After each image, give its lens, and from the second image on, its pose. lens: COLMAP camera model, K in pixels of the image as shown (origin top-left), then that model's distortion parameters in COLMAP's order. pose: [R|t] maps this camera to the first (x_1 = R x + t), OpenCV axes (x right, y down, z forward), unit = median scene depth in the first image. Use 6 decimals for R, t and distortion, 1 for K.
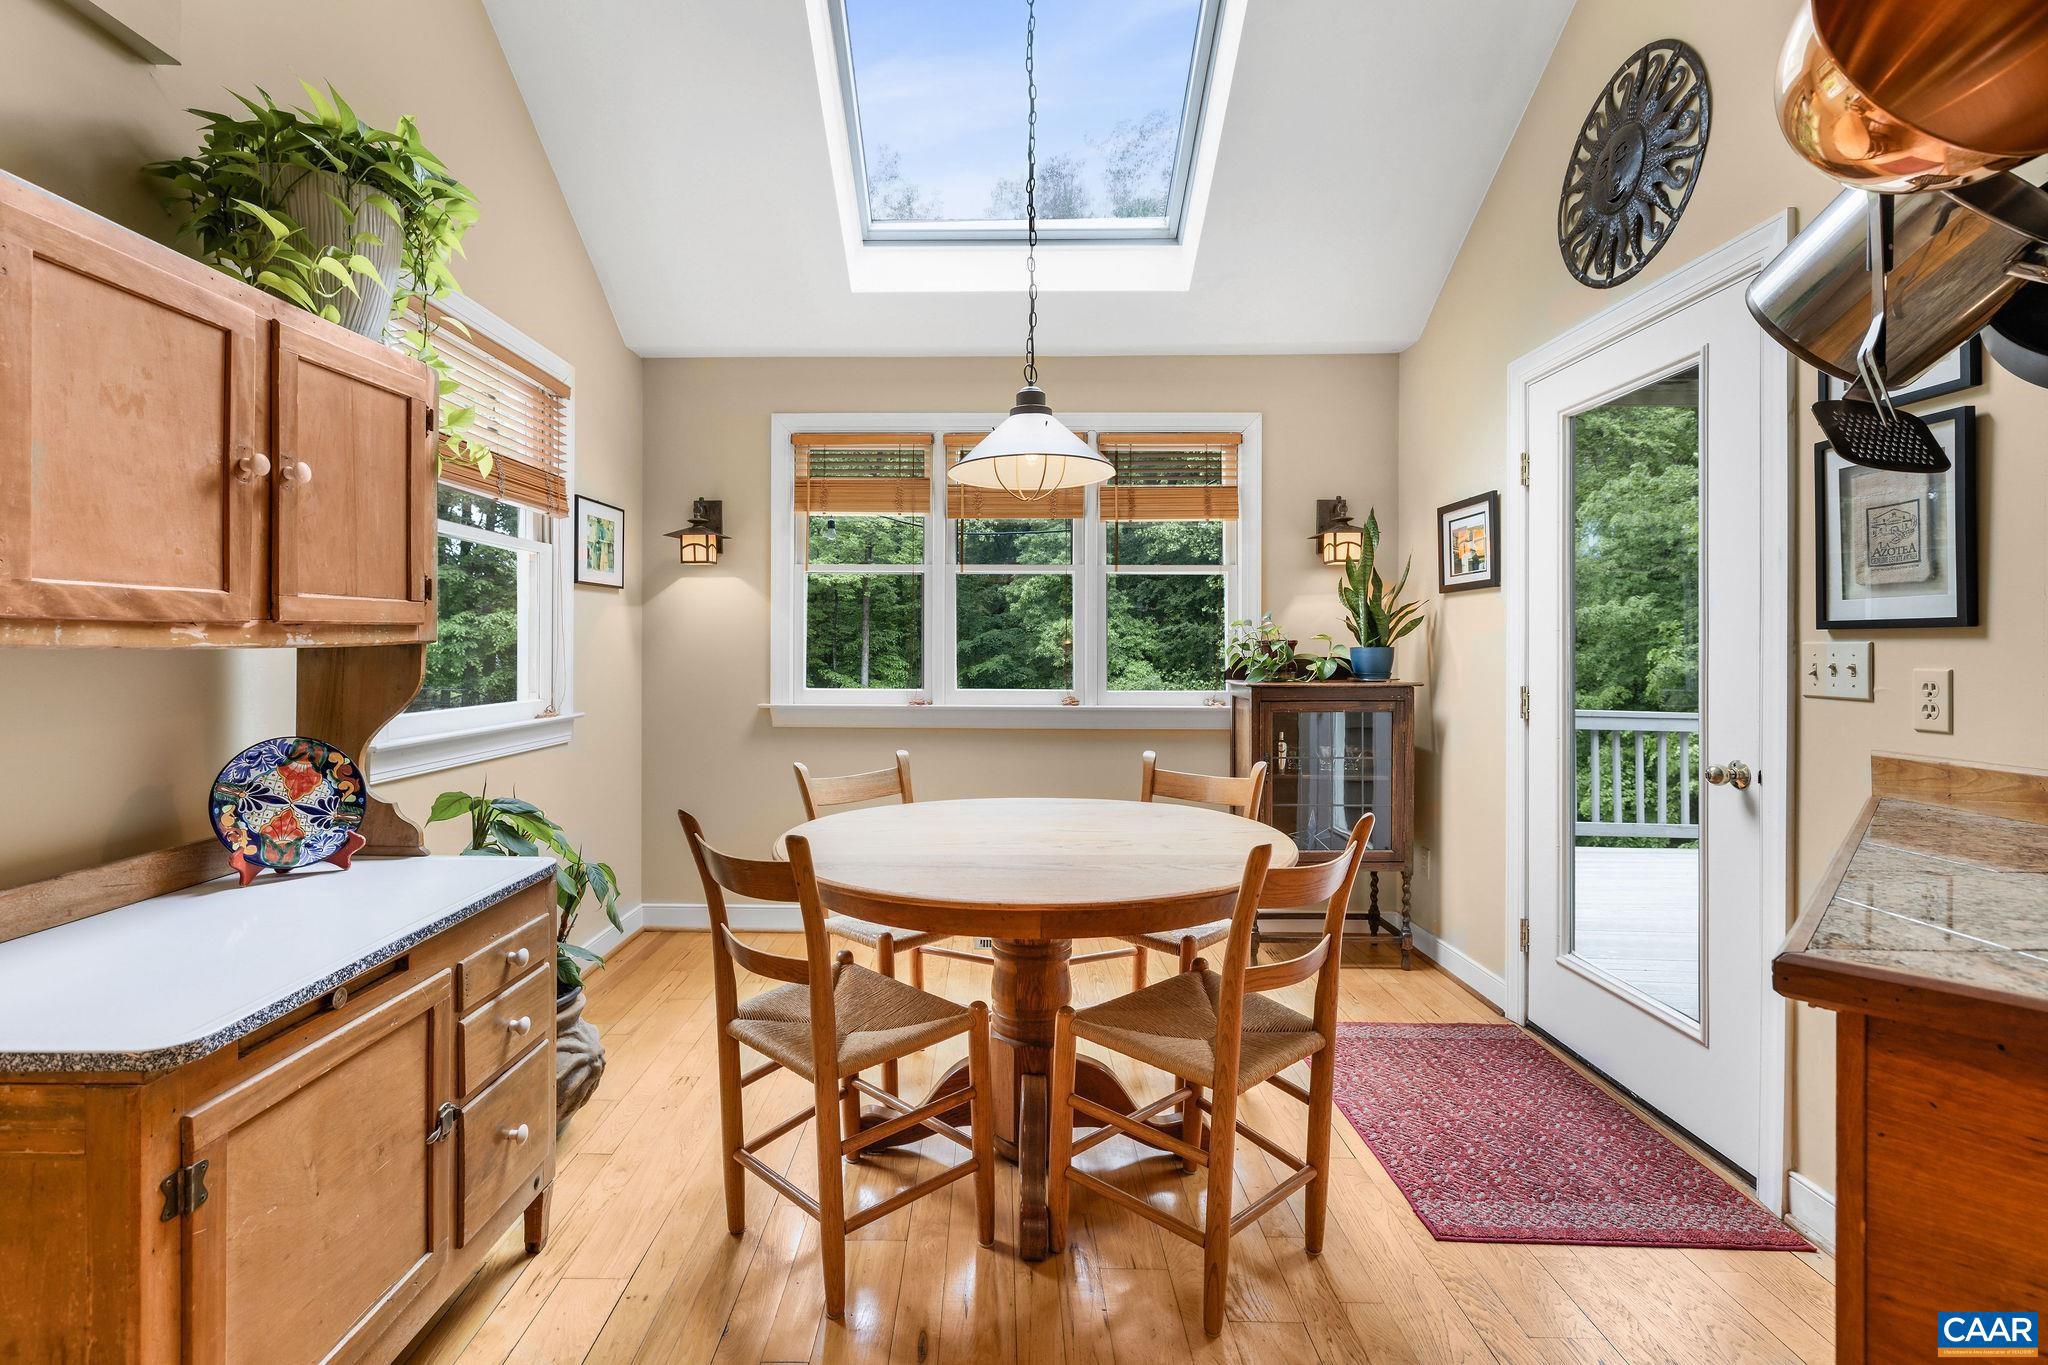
lens RADIAL K [[950.9, 0, 973.5], [0, 950.9, 651.8], [0, 0, 1]] dist [0.000556, 0.000225]
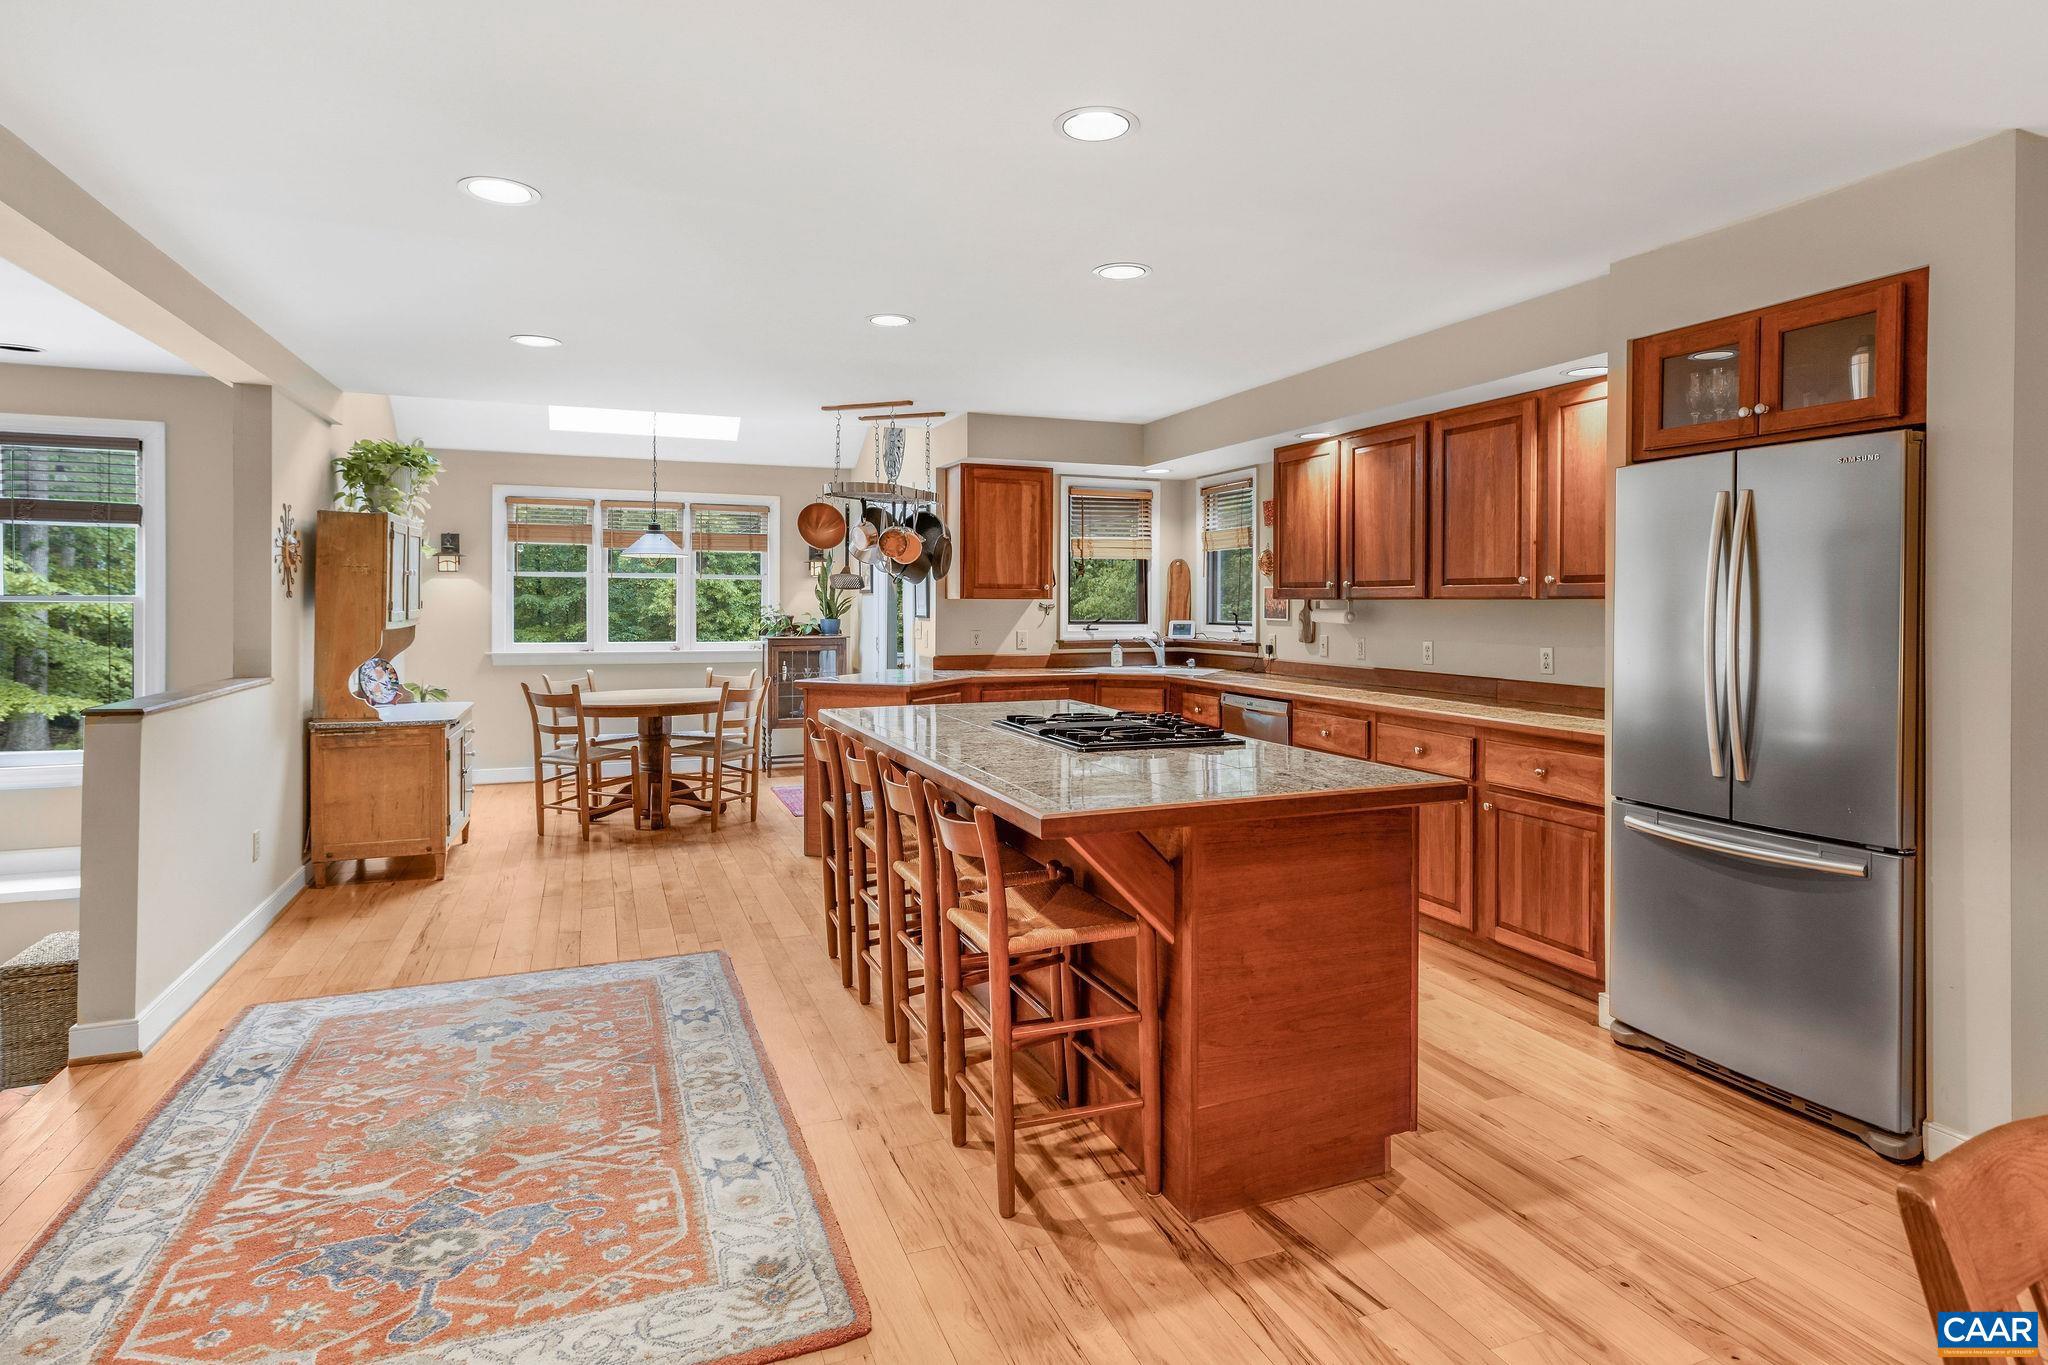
lens RADIAL K [[1084.8, 0, 1048.8], [0, 1084.8, 611.6], [0, 0, 1]] dist [0.006852, 0.002248]
pose [[0.913417, -0.000825, 0.407023, -0.100684], [-0.000741, 0.999993, 0.003691, -0.029683], [-0.407023, -0.003673, 0.913410, -1.326059]]
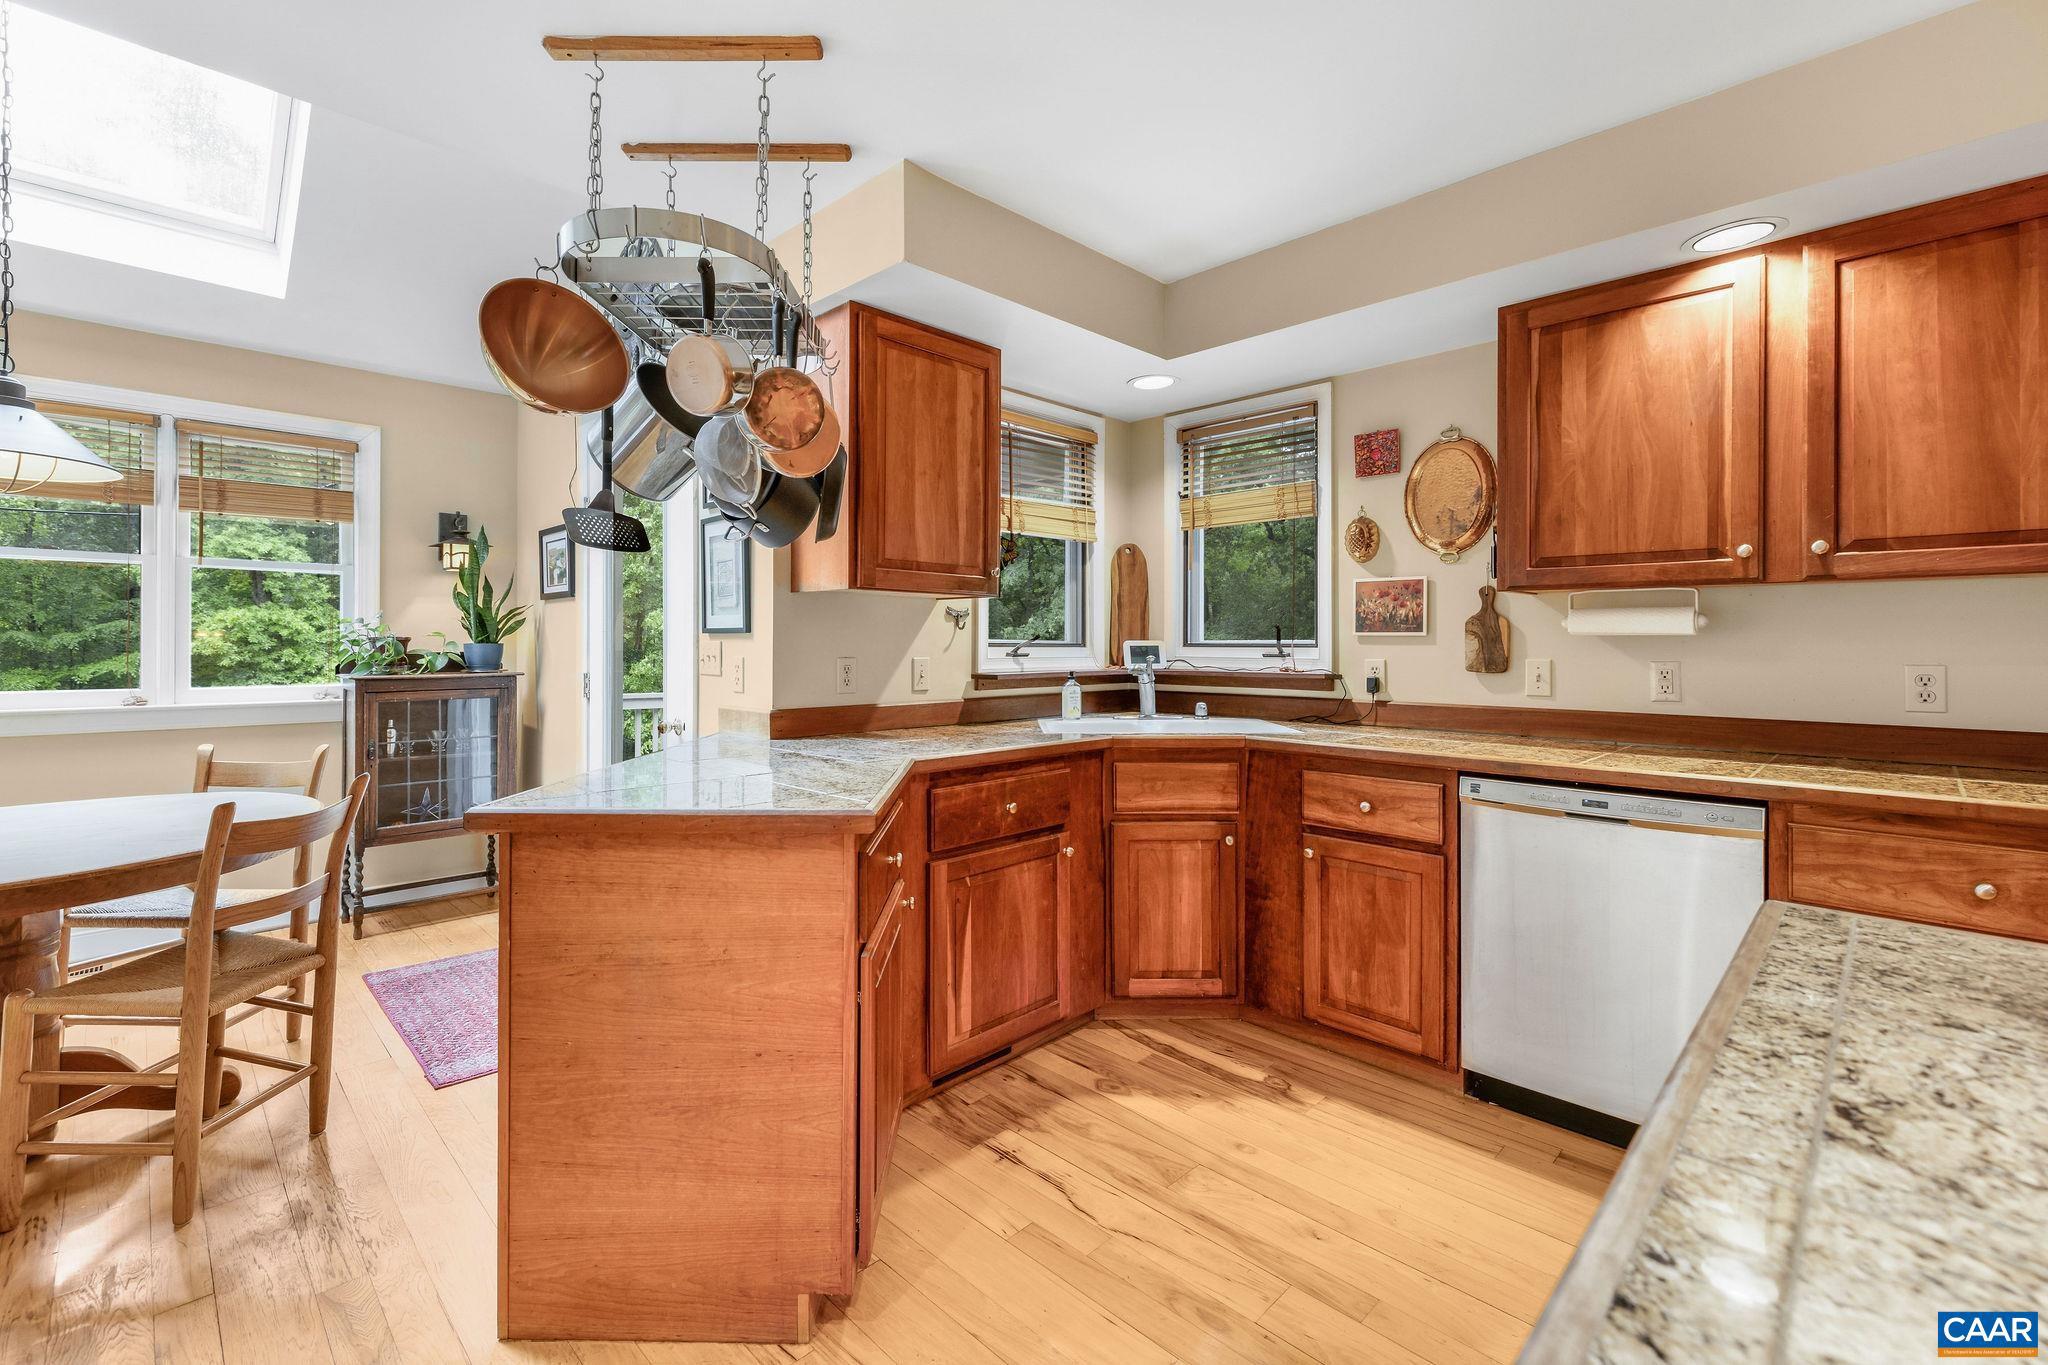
lens RADIAL K [[890.0, 0, 992.7], [0, 890.0, 643.2], [0, 0, 1]] dist [0.000595, 0.000217]
pose [[0.701481, 0.001476, 0.712687, 0.076167], [0.001597, 0.999992, -0.003642, -0.000076], [-0.712686, 0.003693, 0.701473, -0.225807]]
